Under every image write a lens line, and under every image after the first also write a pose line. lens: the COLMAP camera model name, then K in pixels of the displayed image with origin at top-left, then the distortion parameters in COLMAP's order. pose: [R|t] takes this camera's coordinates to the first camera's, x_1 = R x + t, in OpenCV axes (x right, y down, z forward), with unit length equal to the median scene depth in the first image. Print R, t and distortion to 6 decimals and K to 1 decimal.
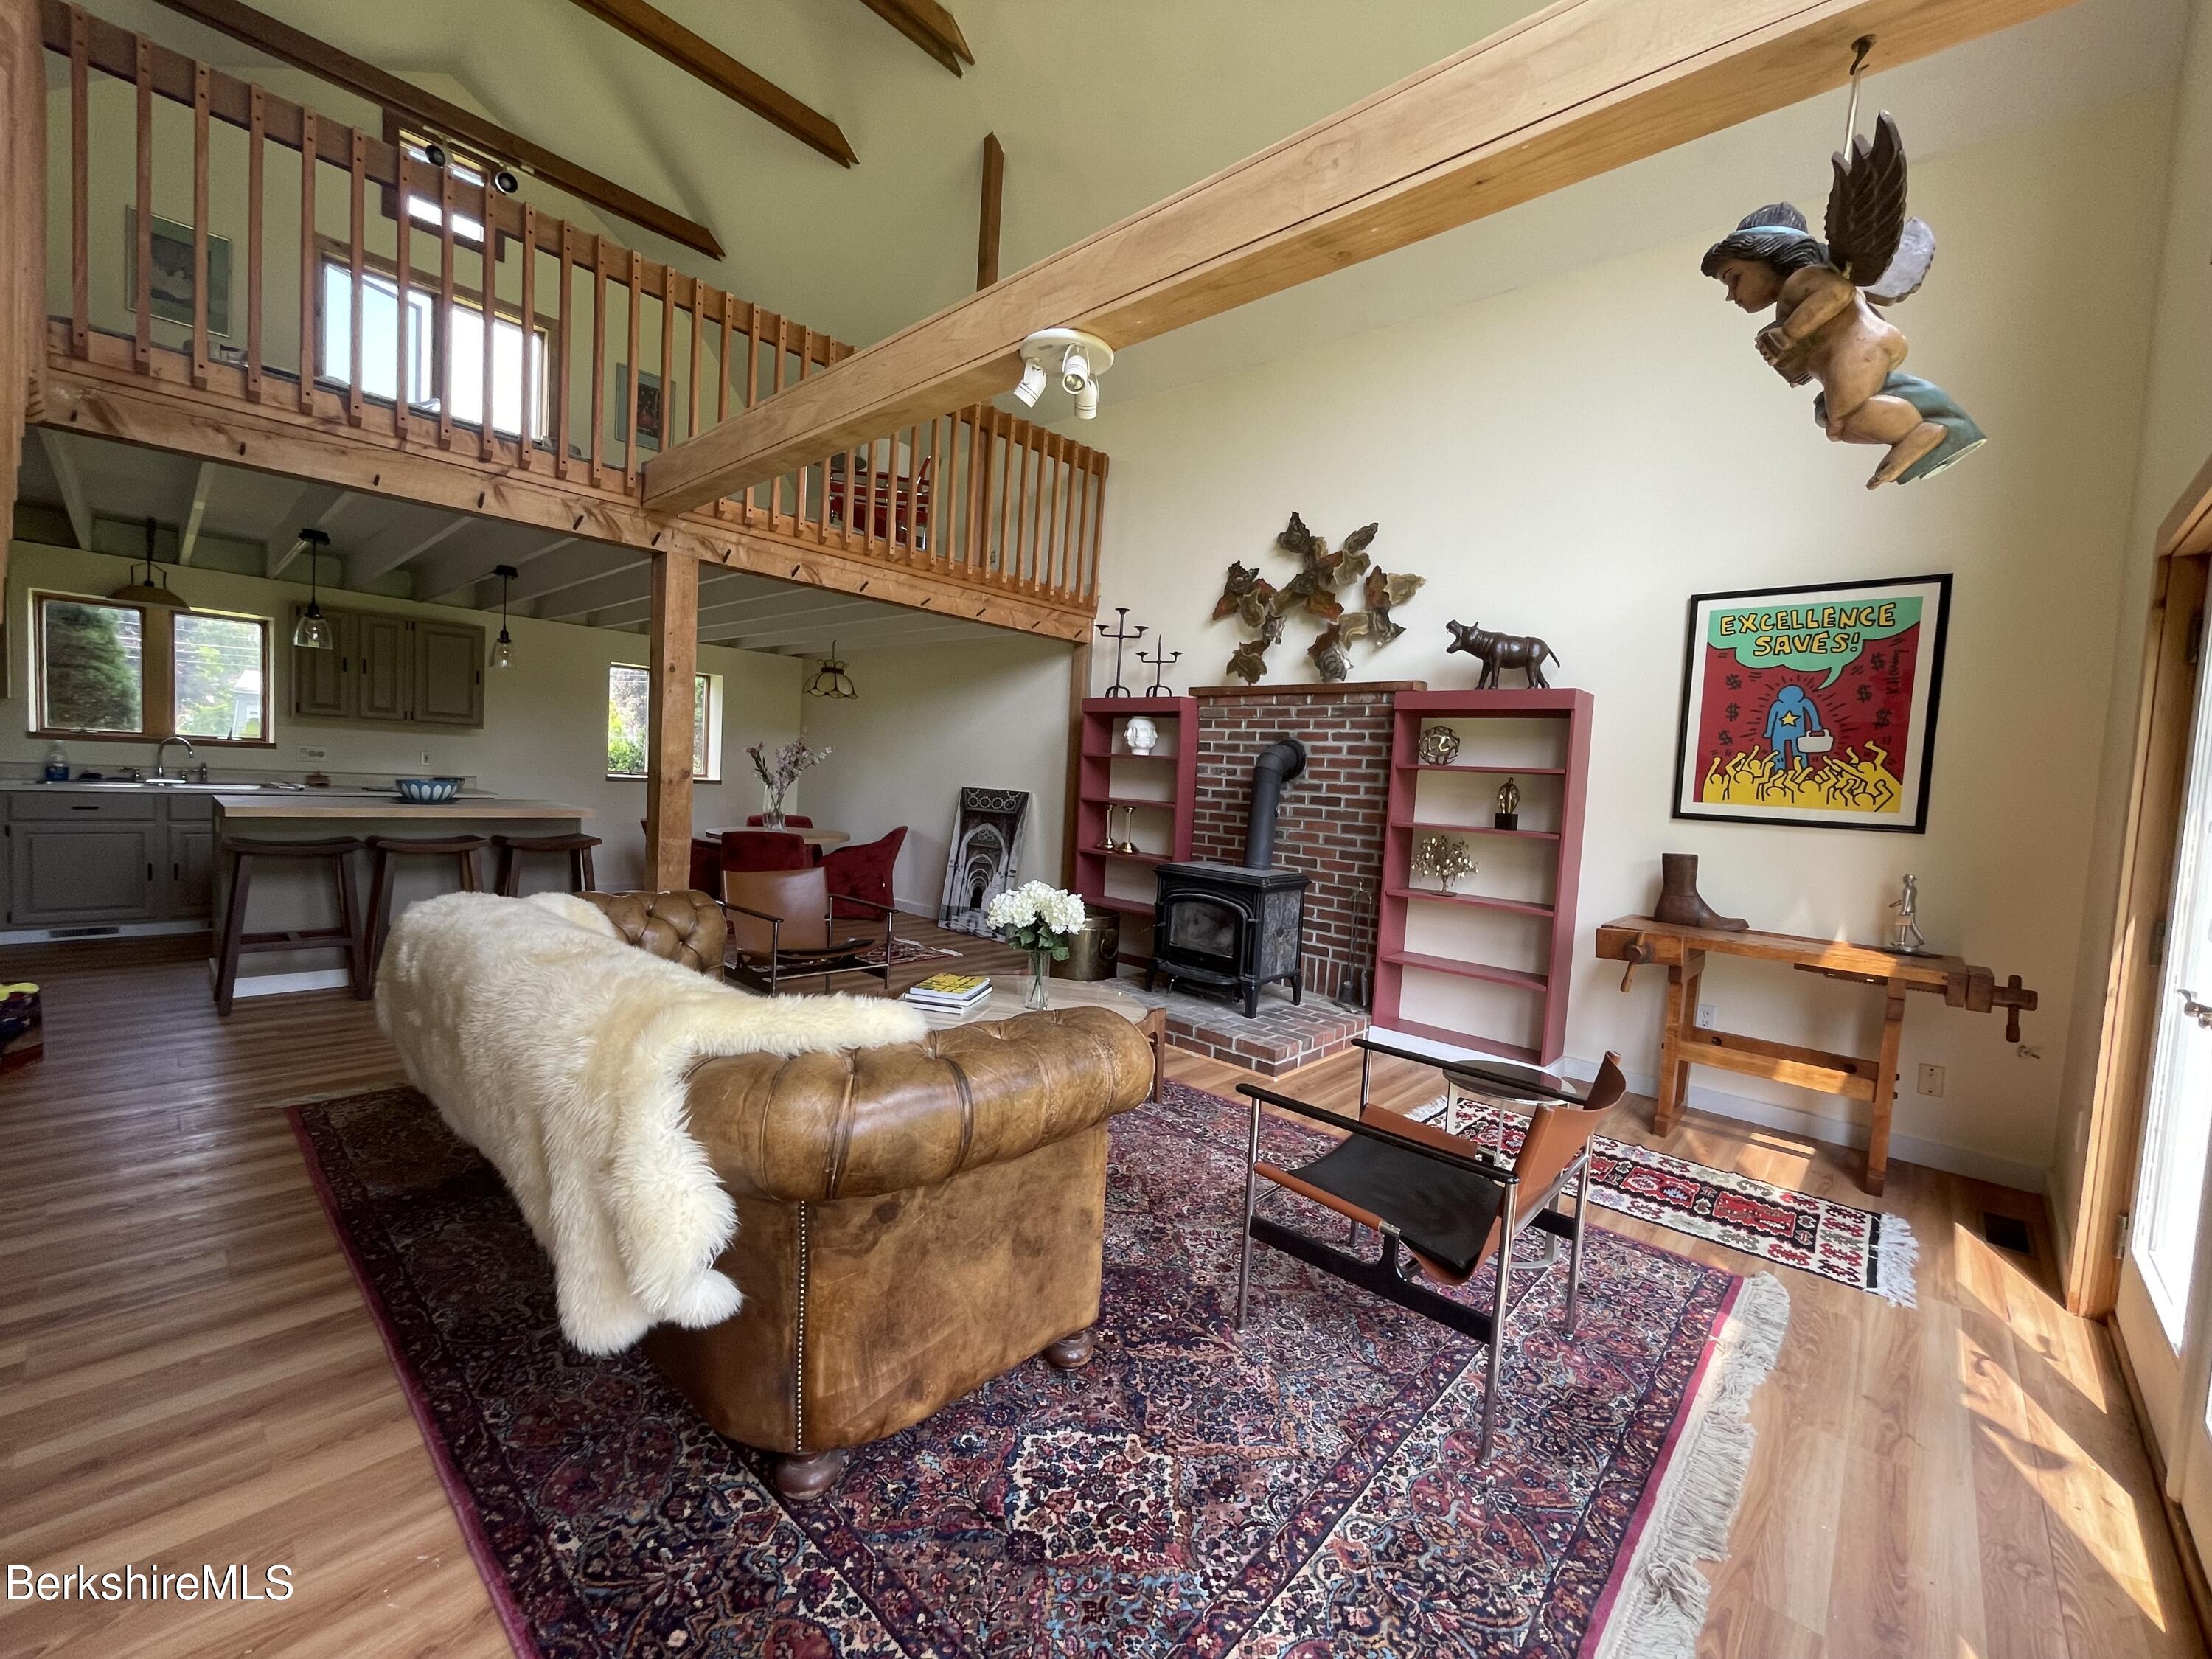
lens RADIAL K [[906.4, 0, 1091.3], [0, 906.4, 826.0], [0, 0, 1]] dist [-0.000325, -0.000271]
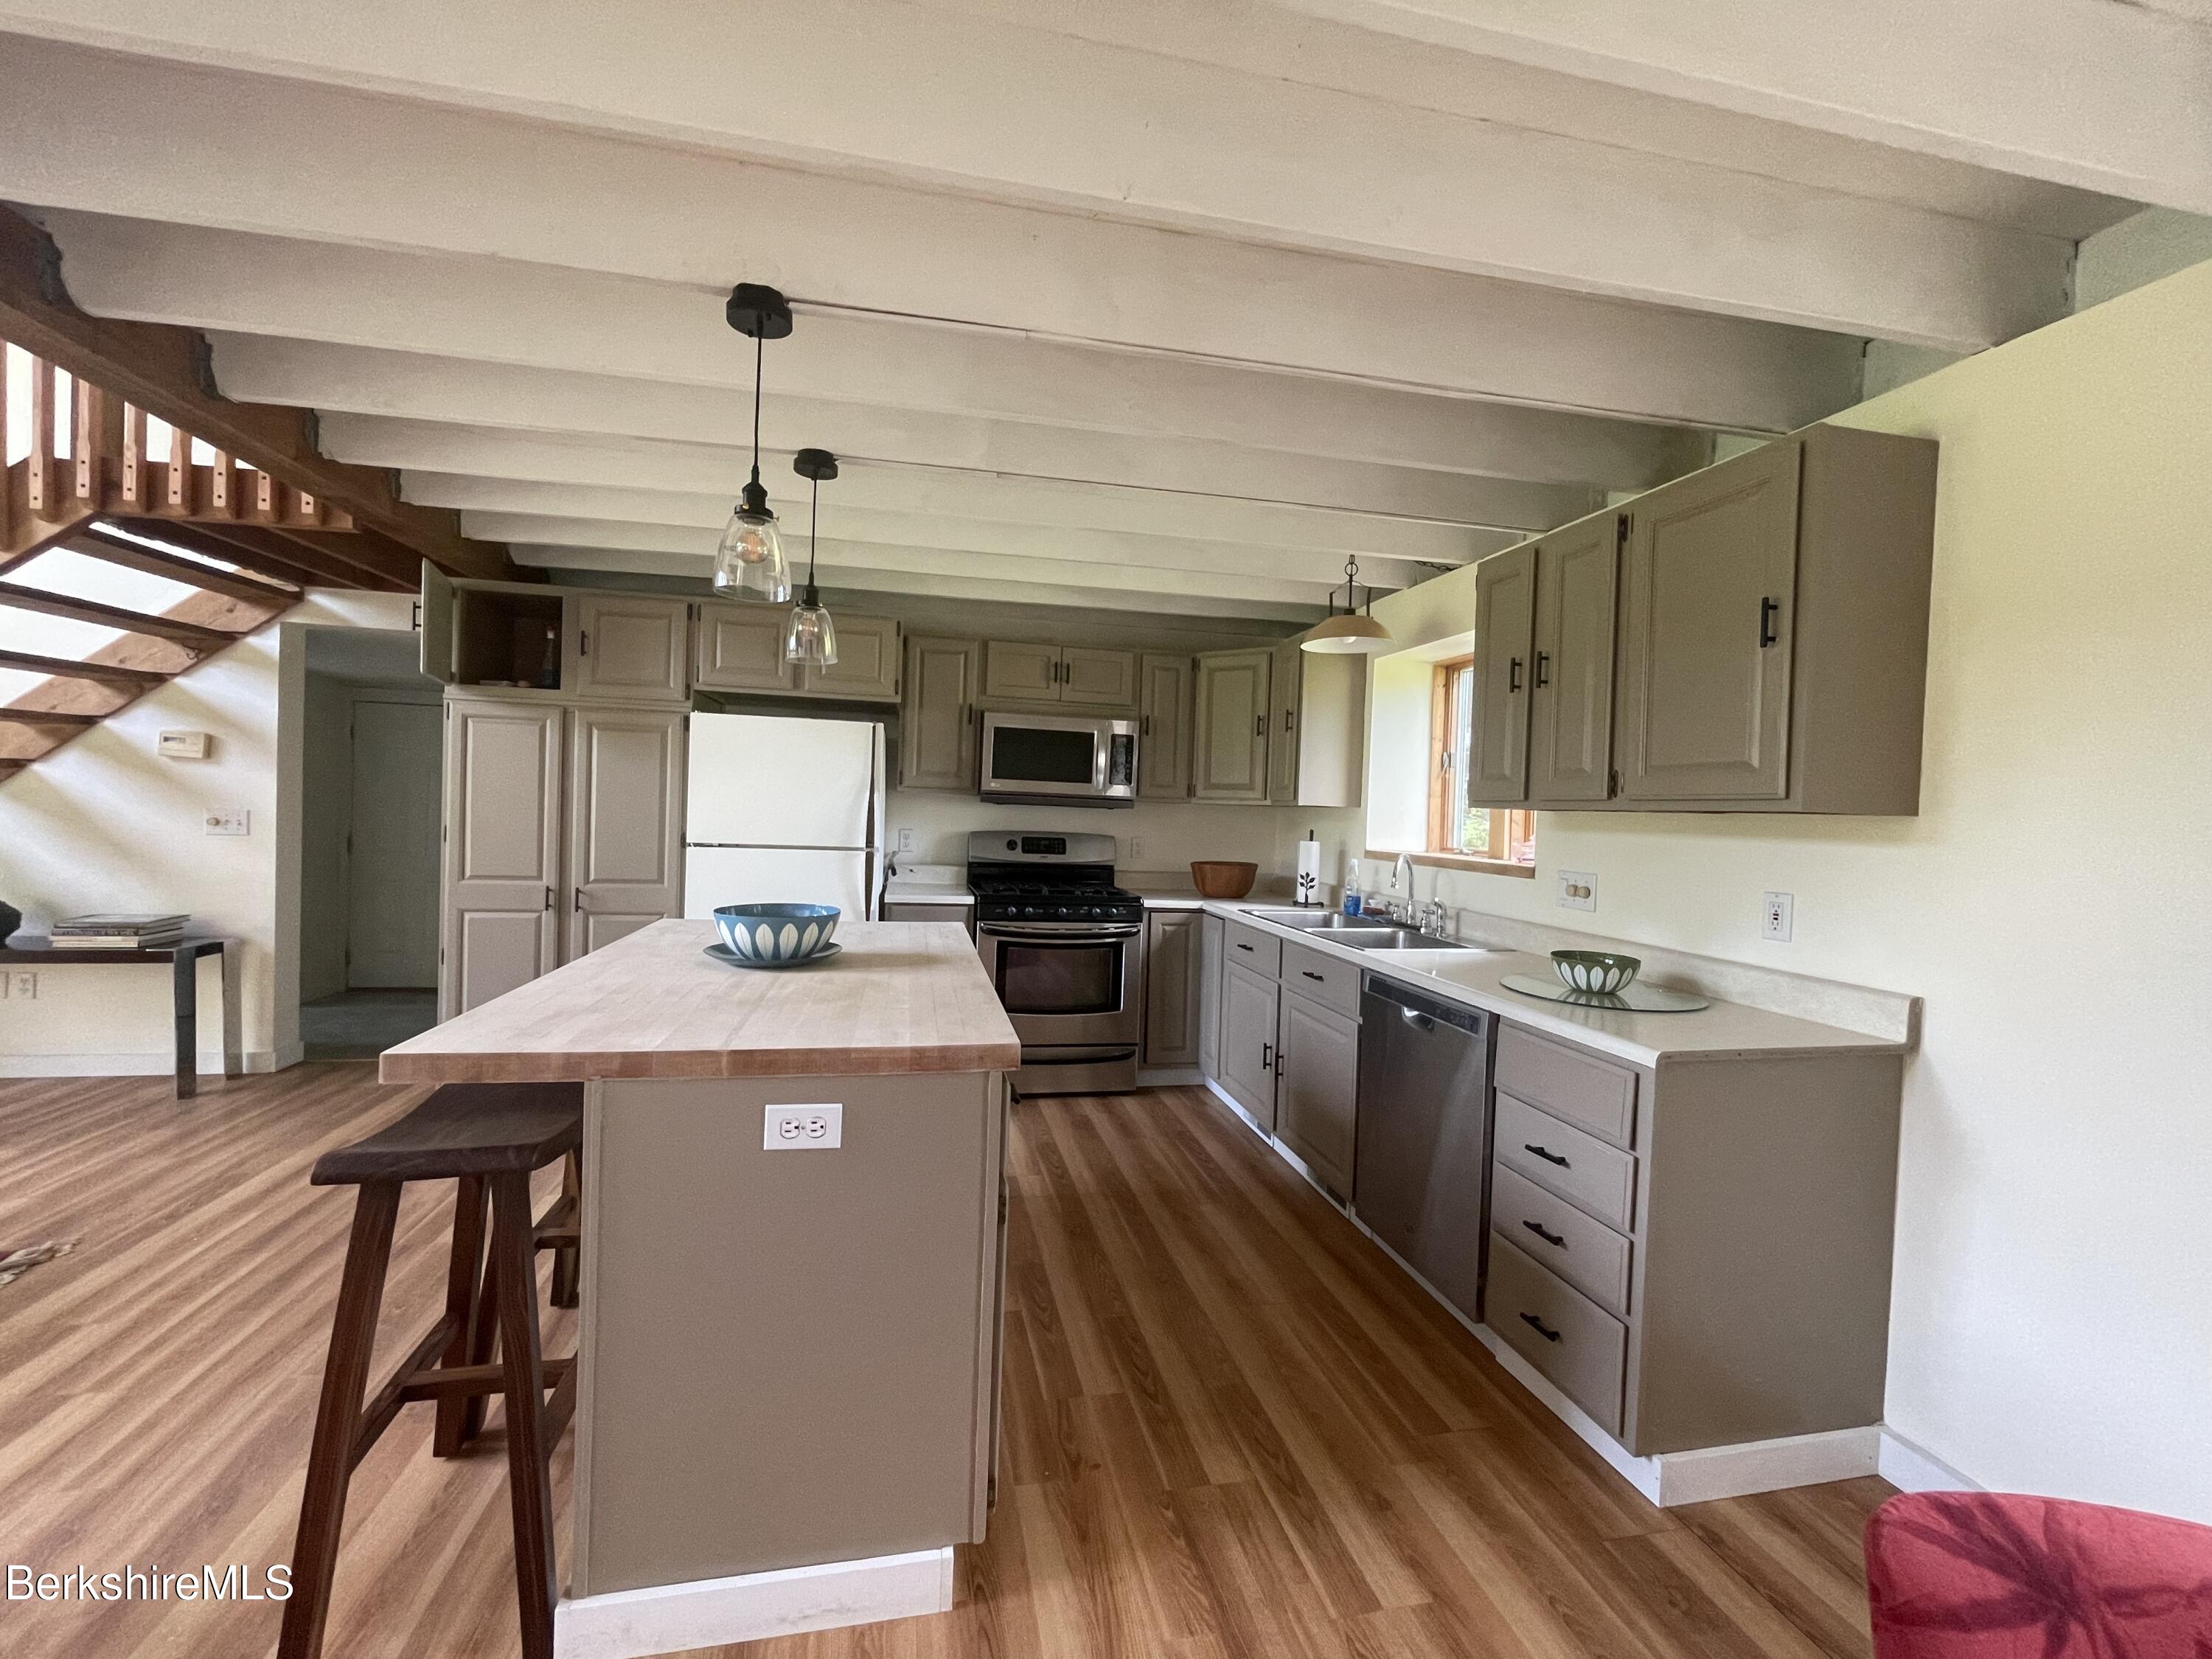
lens RADIAL K [[903.2, 0, 1090.5], [0, 903.2, 824.6], [0, 0, 1]] dist [-0.000610, -0.000548]
pose [[-0.568445, -0.065470, -0.820112, -0.508242], [-0.118118, 0.992996, 0.002599, -0.123286], [0.814198, 0.098347, -0.572197, 1.526856]]
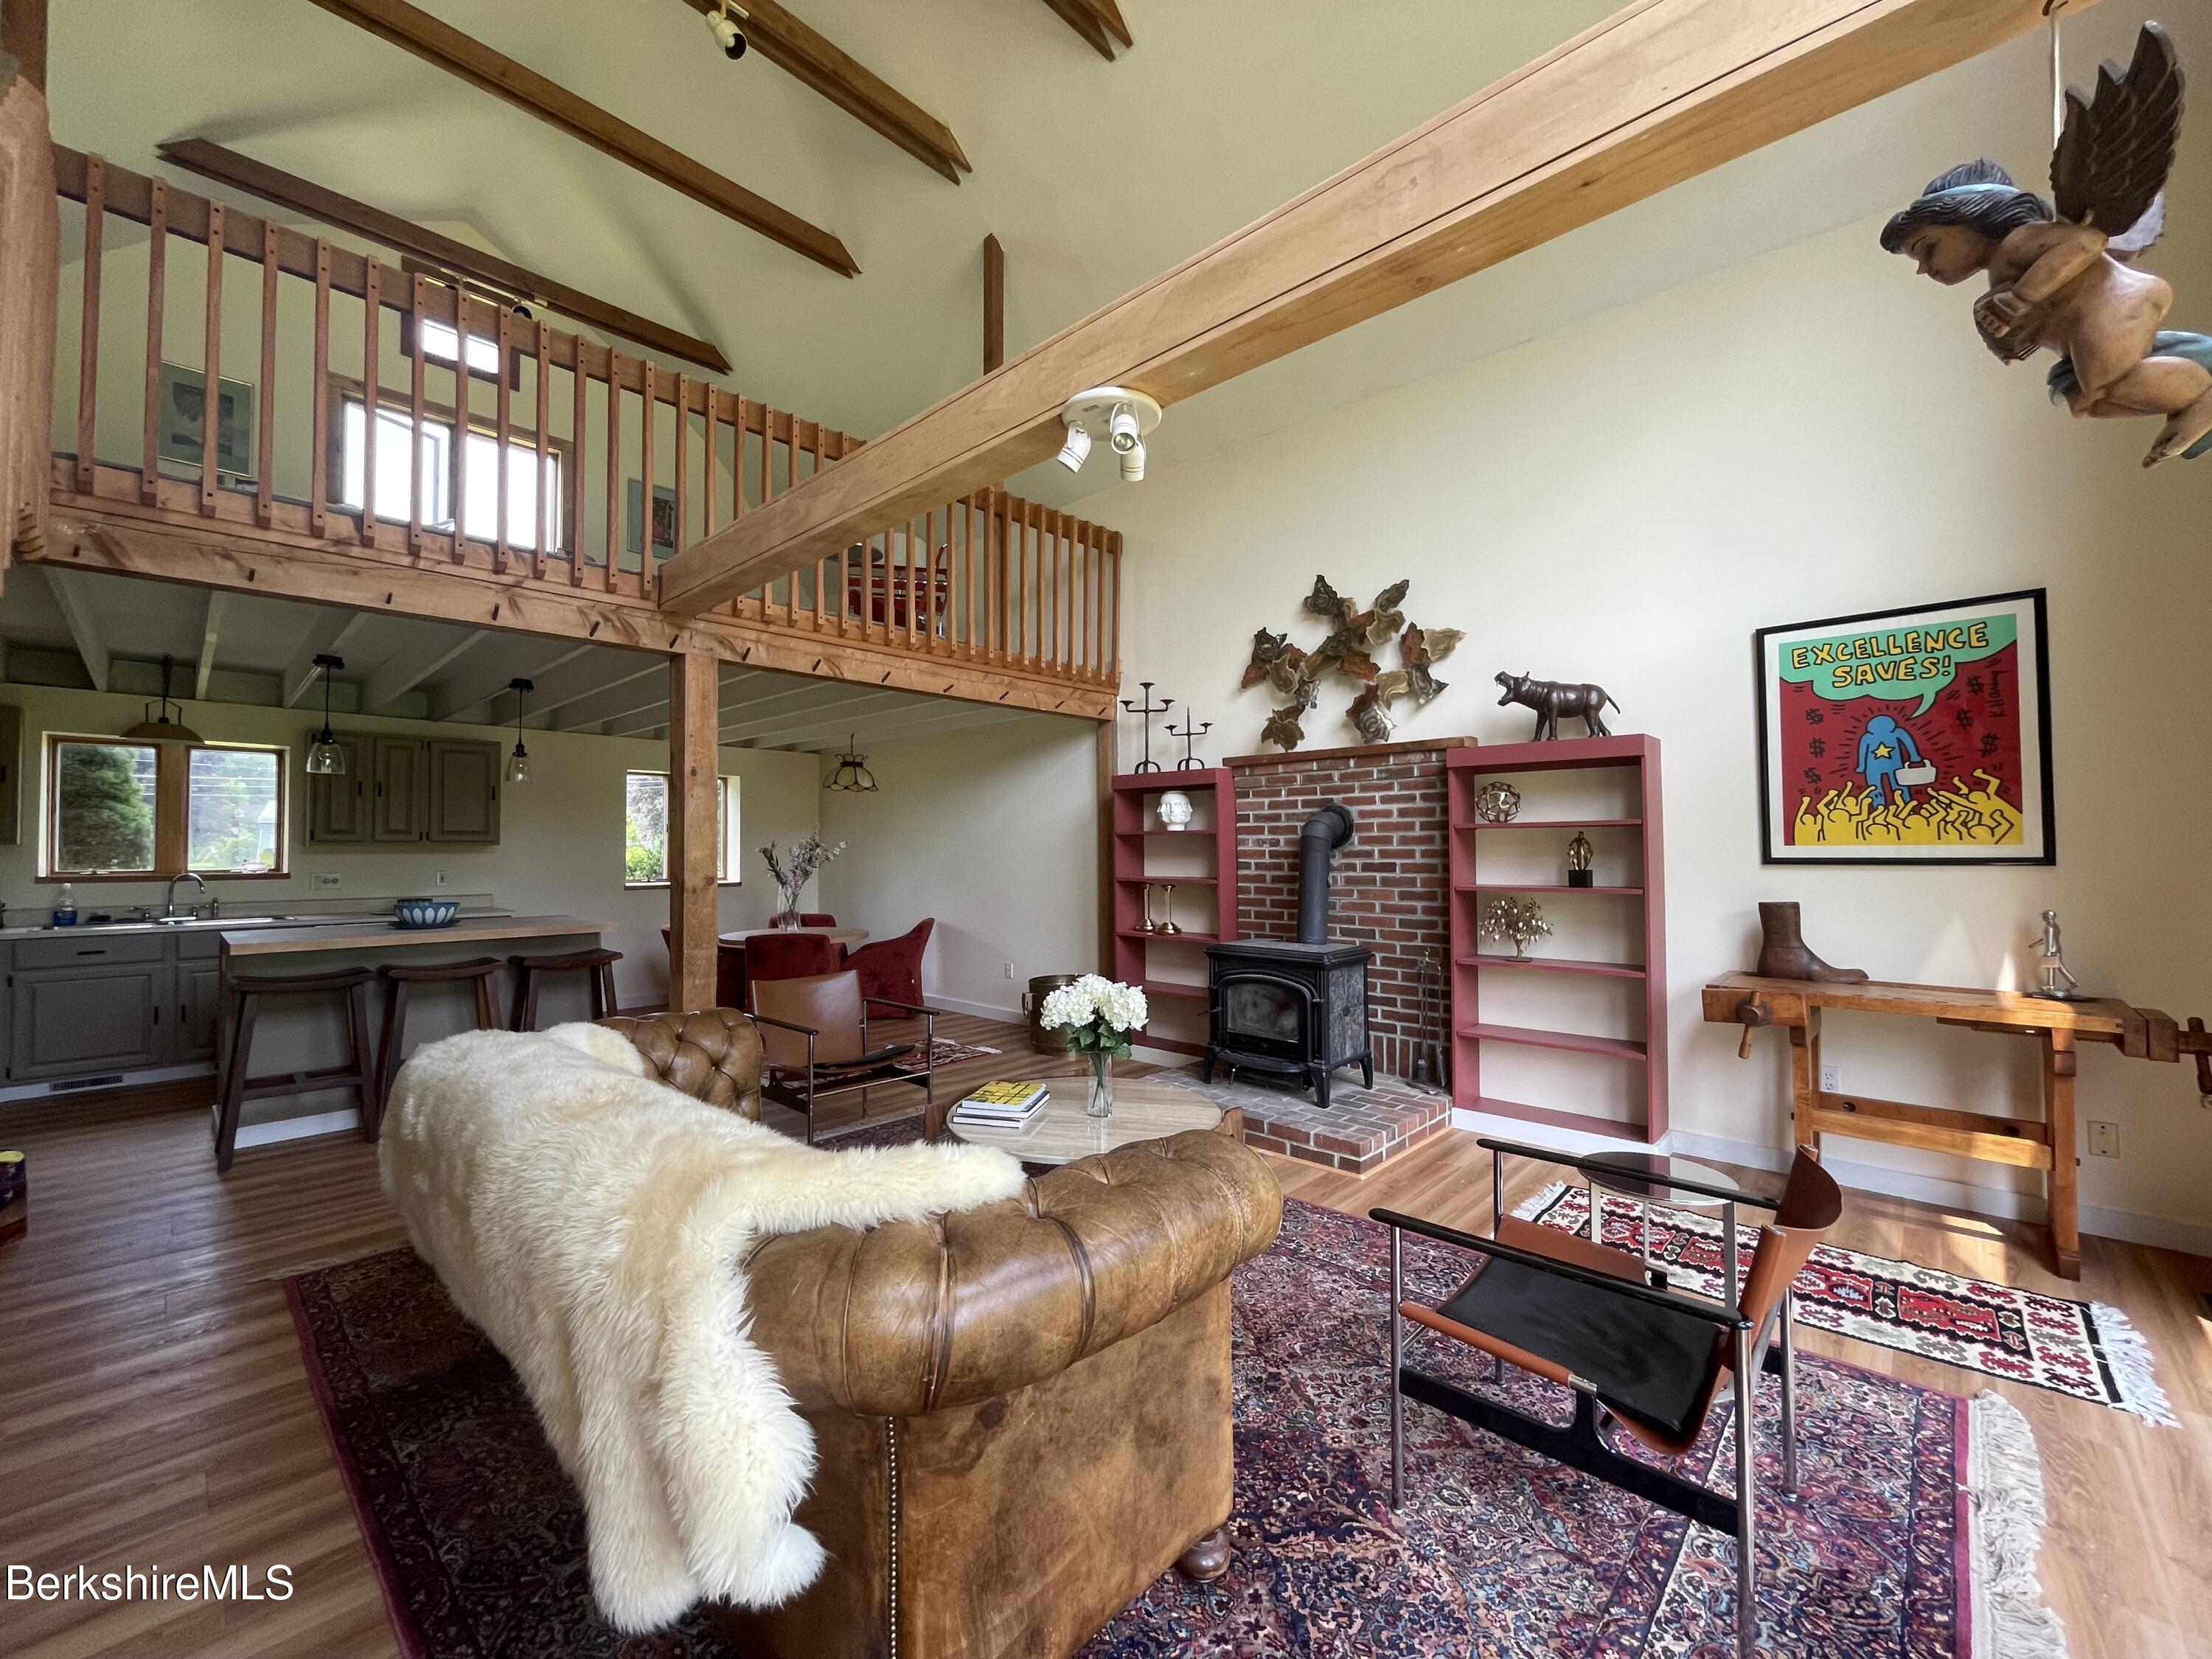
lens RADIAL K [[903.2, 0, 1090.5], [0, 903.2, 824.6], [0, 0, 1]] dist [-0.000610, -0.000548]
pose [[0.998063, -0.061500, -0.009374, -0.035358], [0.060456, 0.994378, -0.086938, -0.009234], [0.014667, 0.086202, 0.996170, 0.054660]]
